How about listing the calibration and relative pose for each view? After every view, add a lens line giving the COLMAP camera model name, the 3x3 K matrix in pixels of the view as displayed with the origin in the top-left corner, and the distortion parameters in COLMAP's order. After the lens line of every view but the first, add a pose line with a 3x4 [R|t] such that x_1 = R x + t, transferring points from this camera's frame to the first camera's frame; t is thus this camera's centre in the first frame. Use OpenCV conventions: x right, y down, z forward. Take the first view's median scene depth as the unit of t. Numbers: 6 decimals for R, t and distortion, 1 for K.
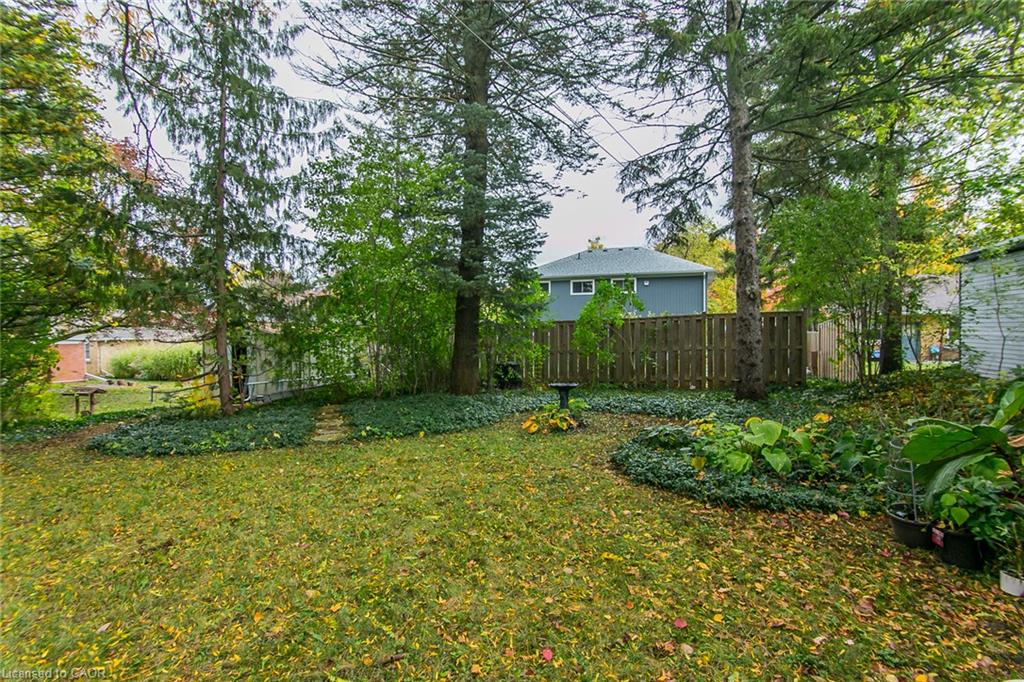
lens RADIAL K [[507.4, 0, 508.4], [0, 507.4, 341.3], [0, 0, 1]] dist [0.004154, -0.000571]
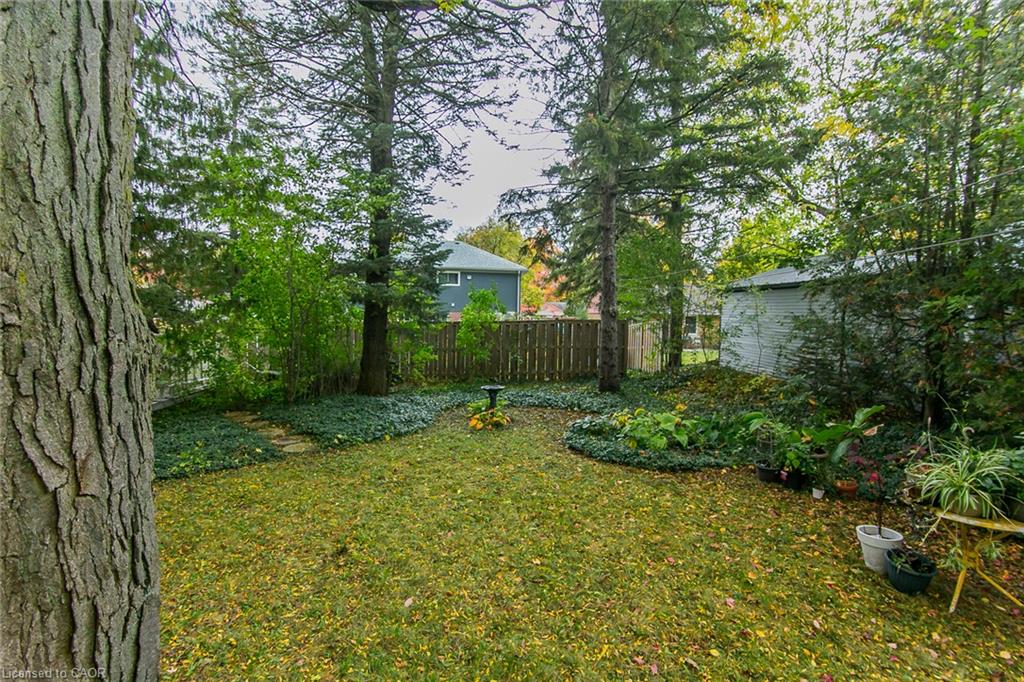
lens RADIAL K [[507.4, 0, 517.8], [0, 507.4, 342.1], [0, 0, 1]] dist [0.004154, -0.000571]
pose [[0.905441, 0.001402, 0.424470, -0.255322], [-0.018788, 0.999147, 0.036777, -0.049202], [-0.424056, -0.041275, 0.904695, -0.084007]]
